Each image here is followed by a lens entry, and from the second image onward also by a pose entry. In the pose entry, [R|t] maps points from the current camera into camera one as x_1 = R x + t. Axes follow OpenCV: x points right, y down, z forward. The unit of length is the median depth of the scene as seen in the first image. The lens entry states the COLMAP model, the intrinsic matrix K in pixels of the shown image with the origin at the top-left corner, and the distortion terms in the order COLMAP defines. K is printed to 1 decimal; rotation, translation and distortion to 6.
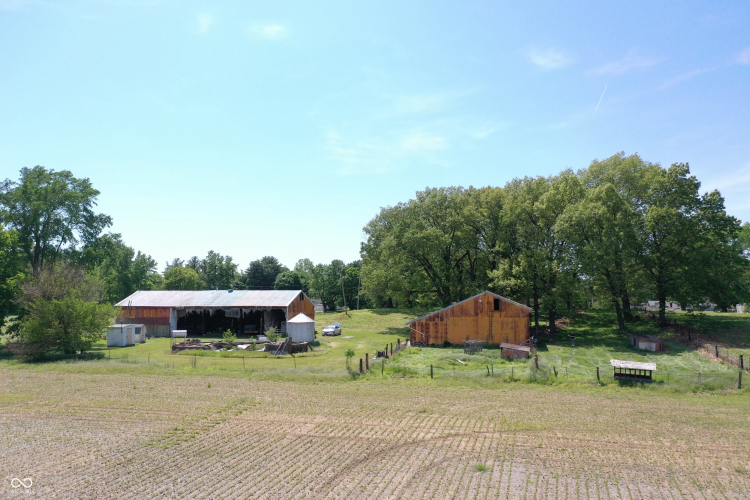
lens RADIAL K [[594.2, 0, 374.5], [0, 594.2, 249.2], [0, 0, 1]] dist [0.006573, 0.001461]
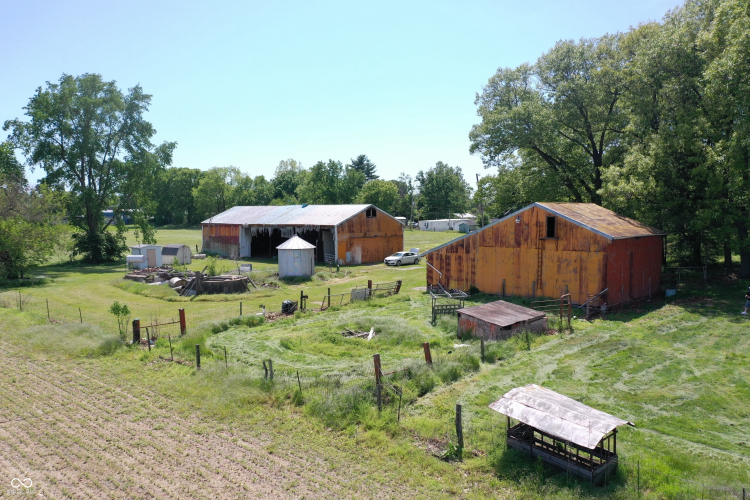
lens RADIAL K [[594.2, 0, 374.5], [0, 594.2, 249.2], [0, 0, 1]] dist [0.006573, 0.001461]
pose [[0.862907, 0.028891, -0.504536, 0.298171], [0.044212, 0.990221, 0.132317, 0.028871], [0.503425, -0.136484, 0.853191, 0.387929]]
